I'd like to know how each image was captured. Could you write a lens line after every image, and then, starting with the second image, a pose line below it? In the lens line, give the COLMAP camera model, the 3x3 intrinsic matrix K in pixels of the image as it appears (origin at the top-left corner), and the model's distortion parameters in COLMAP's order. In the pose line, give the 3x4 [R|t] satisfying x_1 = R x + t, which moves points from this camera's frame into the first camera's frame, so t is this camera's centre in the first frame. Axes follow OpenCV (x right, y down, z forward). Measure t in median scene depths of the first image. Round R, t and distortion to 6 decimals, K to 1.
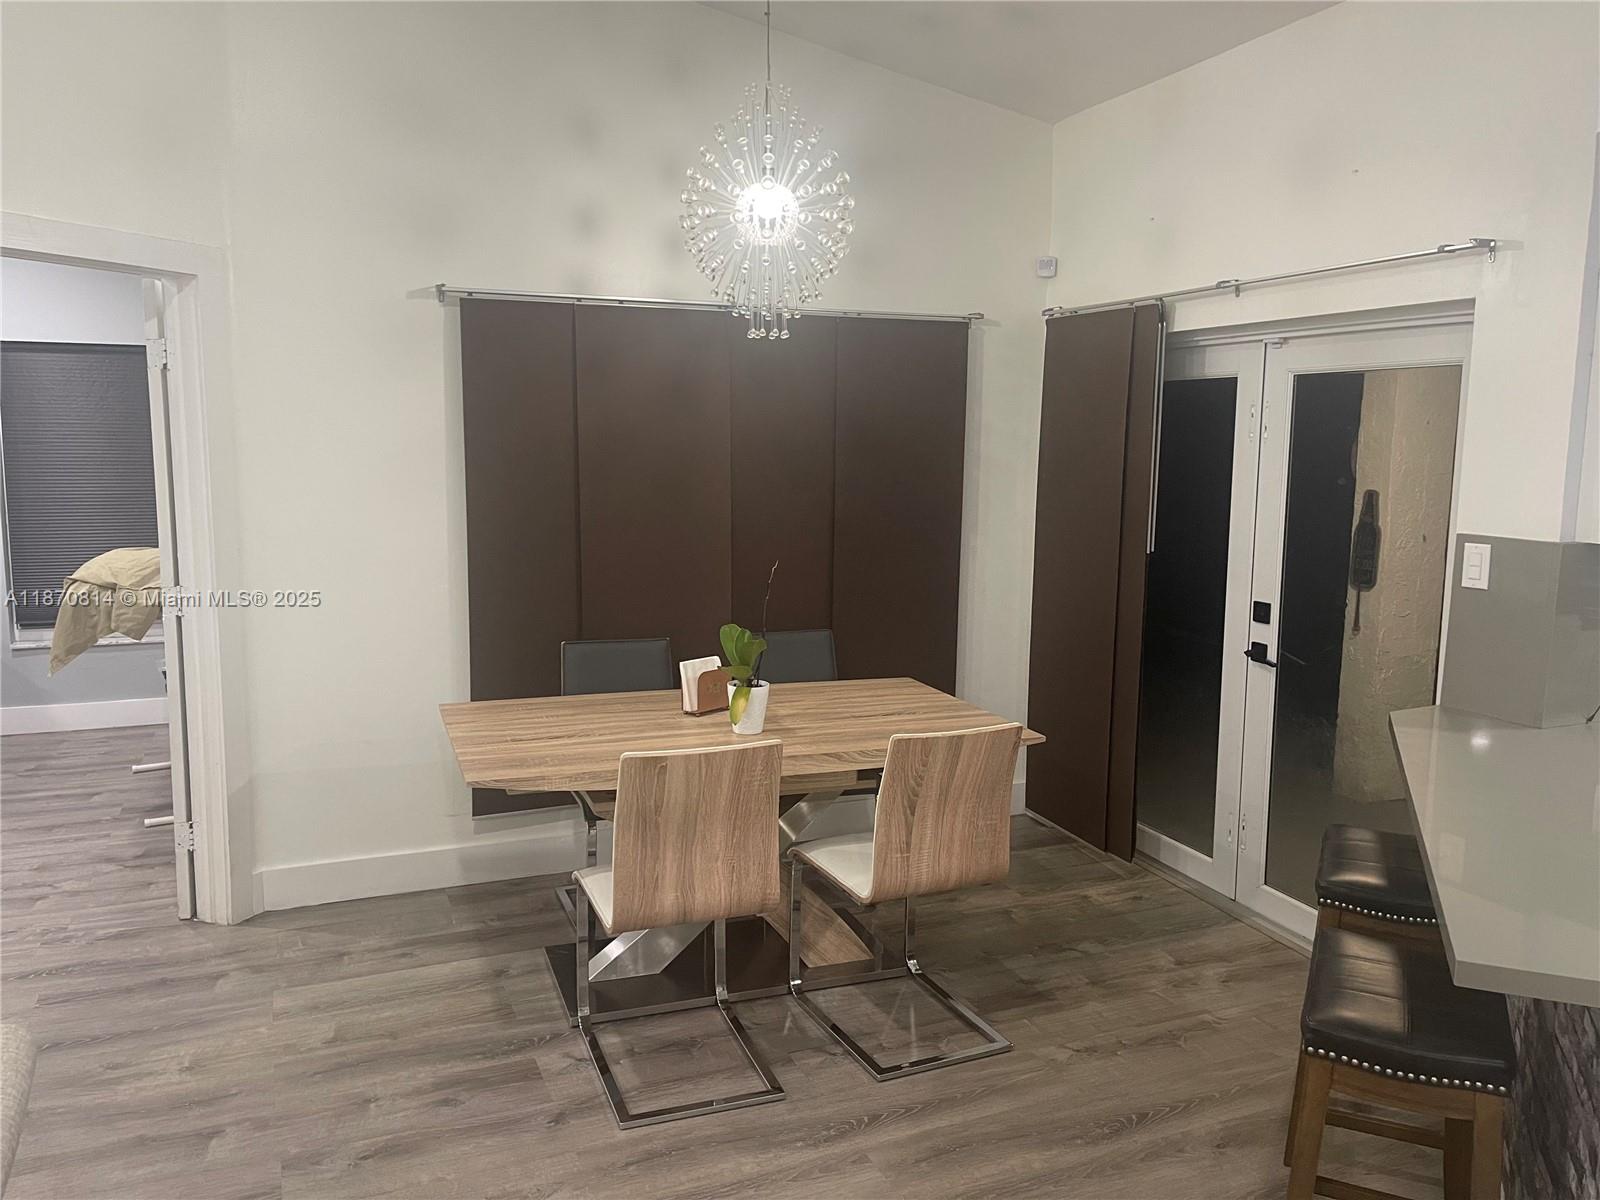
lens RADIAL K [[1183.3, 0, 800.3], [0, 1183.3, 575.7], [0, 0, 1]] dist [0.057785, -0.069745]
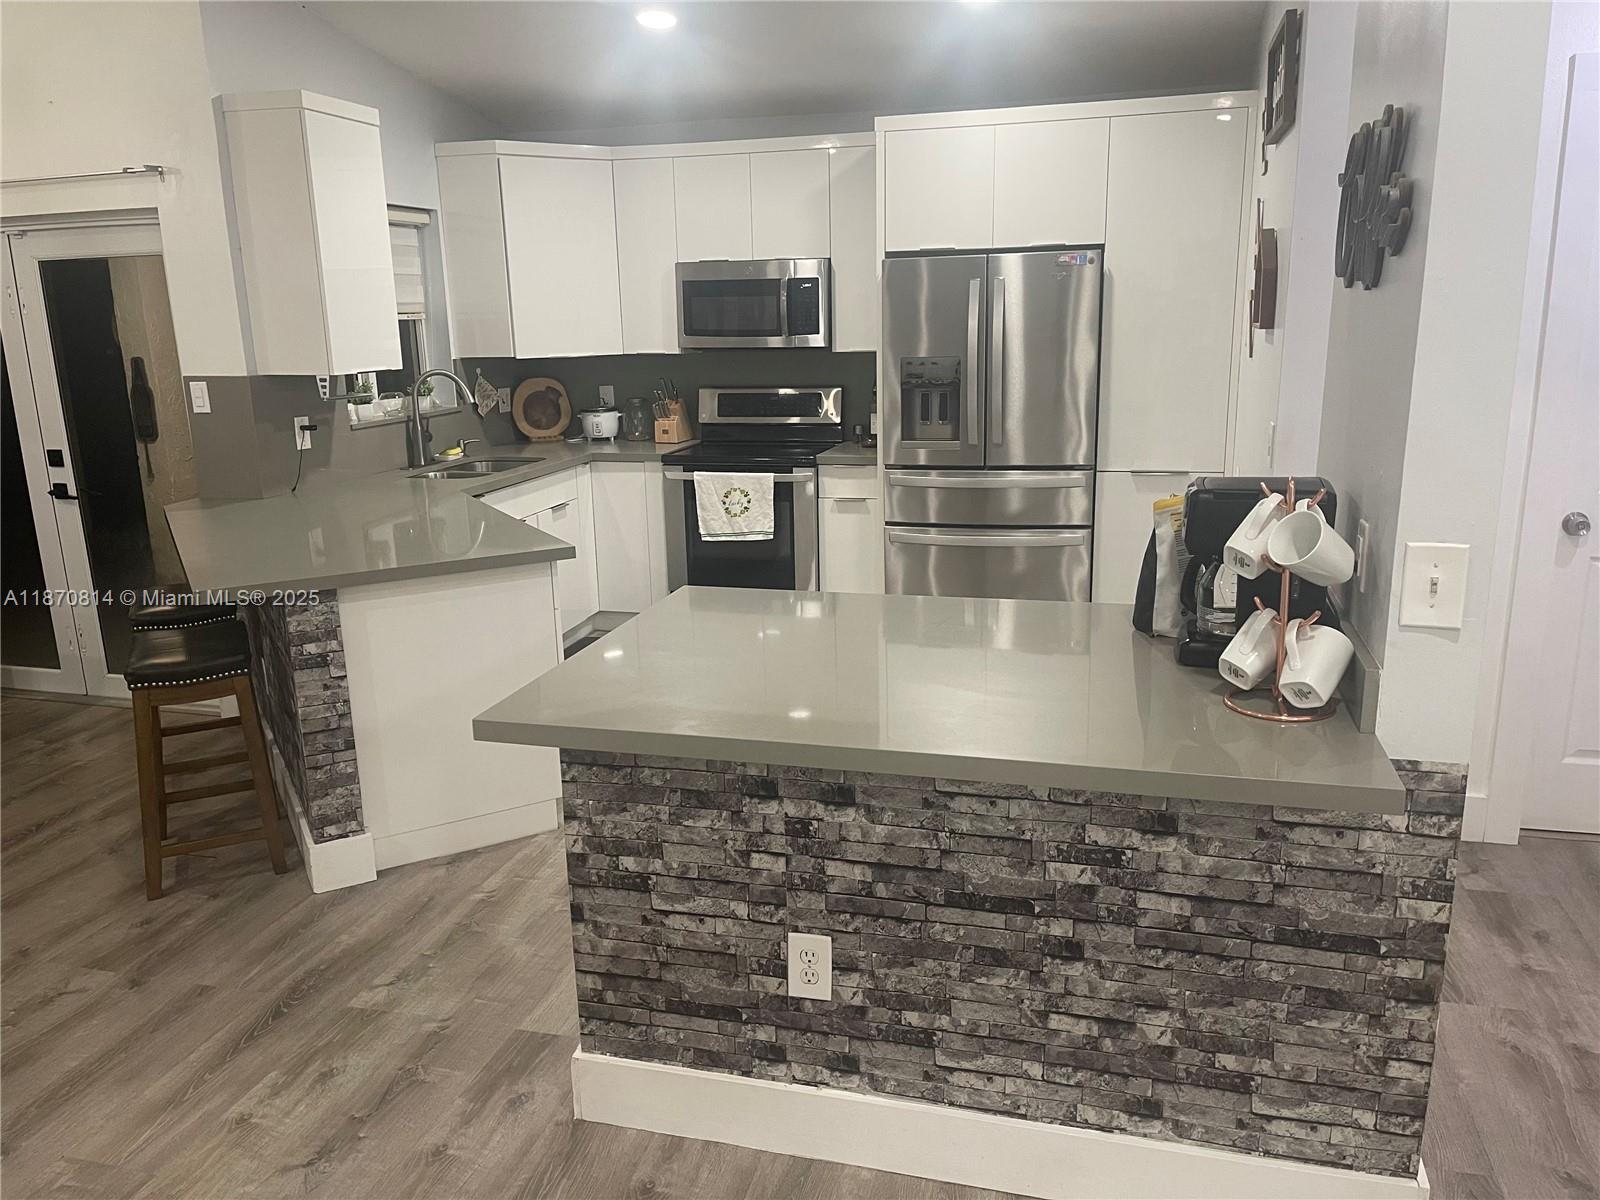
lens RADIAL K [[1183.3, 0, 802.9], [0, 1183.3, 600.3], [0, 0, 1]] dist [0.057785, -0.069745]
pose [[0.602935, -0.216663, 0.767806, -0.128167], [0.125777, 0.976196, 0.176698, 0.052916], [-0.787813, -0.009965, 0.615834, -0.369988]]
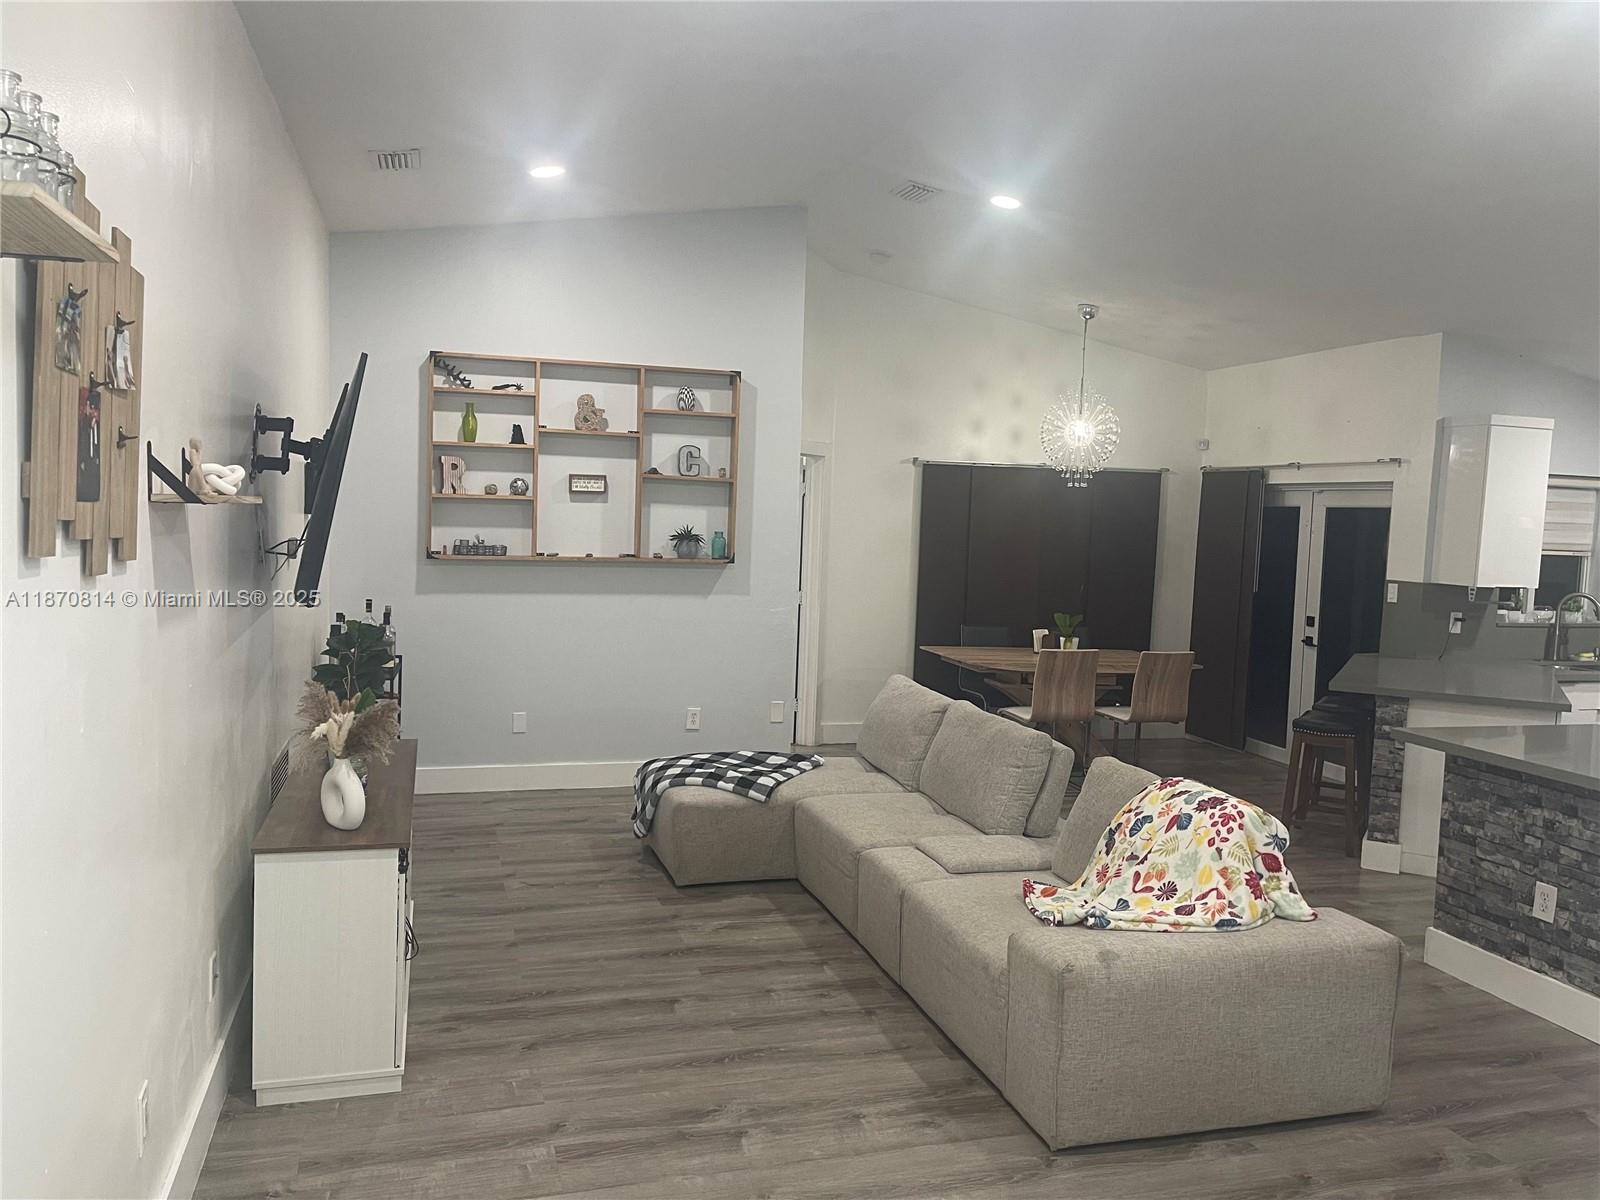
lens RADIAL K [[1183.3, 0, 790.6], [0, 1183.3, 600.9], [0, 0, 1]] dist [0.057785, -0.069745]
pose [[0.994107, 0.030672, -0.103972, -0.292783], [-0.035646, 0.998290, -0.046325, 0.124086], [0.102374, 0.049758, 0.993501, -1.144636]]
